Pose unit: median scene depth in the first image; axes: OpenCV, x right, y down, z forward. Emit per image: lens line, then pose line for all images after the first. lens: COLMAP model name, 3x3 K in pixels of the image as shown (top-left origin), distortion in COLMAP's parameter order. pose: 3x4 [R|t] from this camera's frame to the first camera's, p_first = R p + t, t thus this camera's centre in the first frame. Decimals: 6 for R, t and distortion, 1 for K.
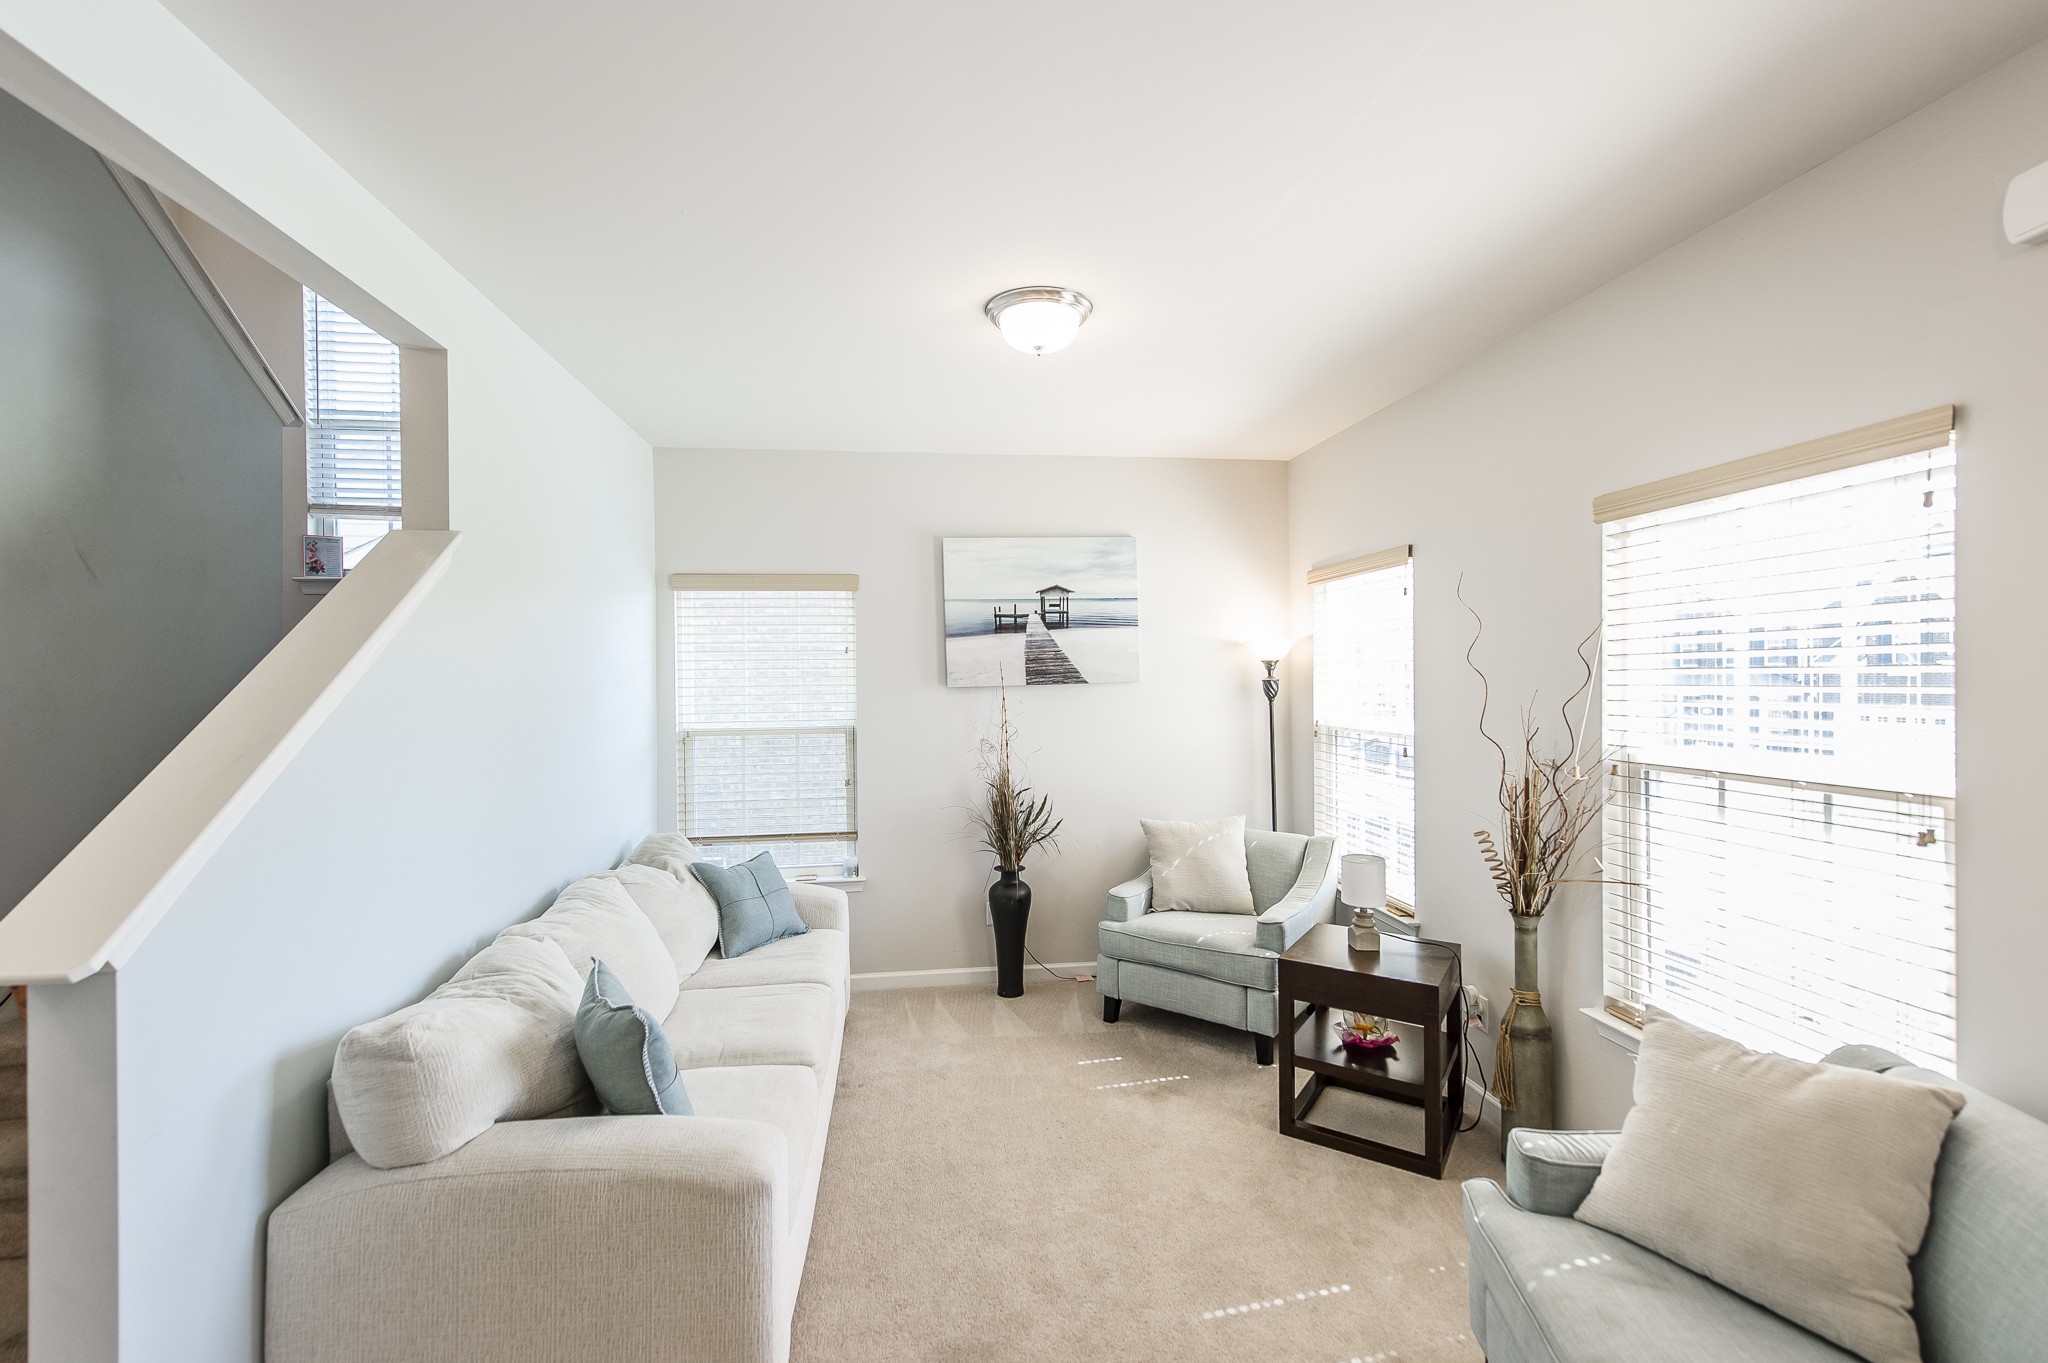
lens RADIAL K [[863.1, 0, 1034.9], [0, 863.1, 685.1], [0, 0, 1]] dist [0.008135, -0.002846]
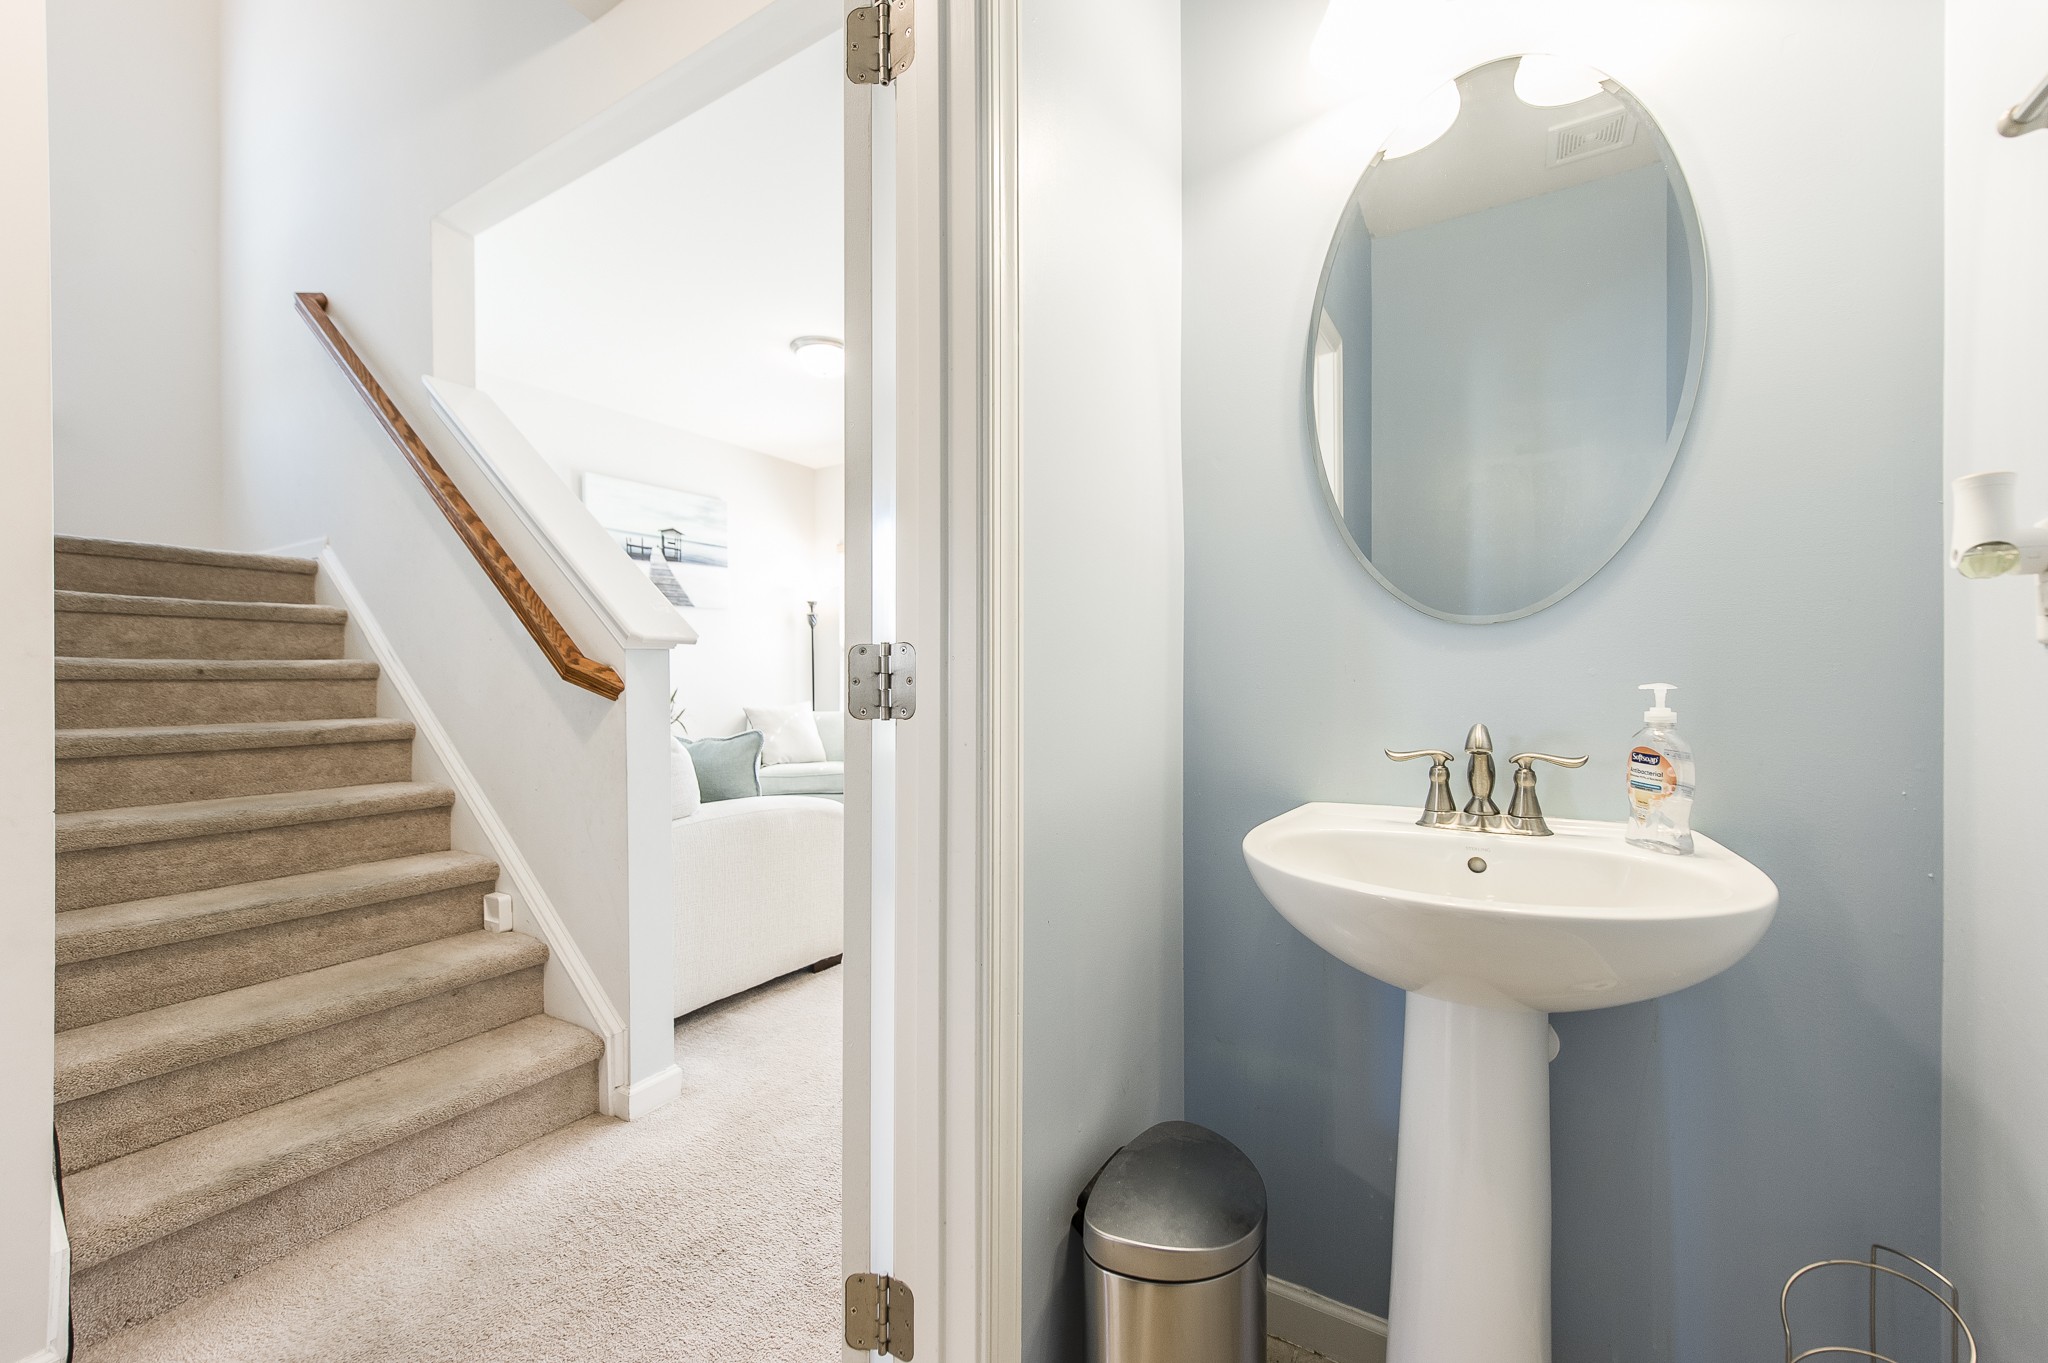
lens RADIAL K [[811.2, 0, 1032.1], [0, 811.2, 680.9], [0, 0, 1]] dist [0.014951, -0.003838]
pose [[0.634229, 0.009388, 0.773089, -0.567372], [-0.001124, 0.999936, -0.011221, 0.124034], [-0.773145, 0.006248, 0.634199, -0.173637]]
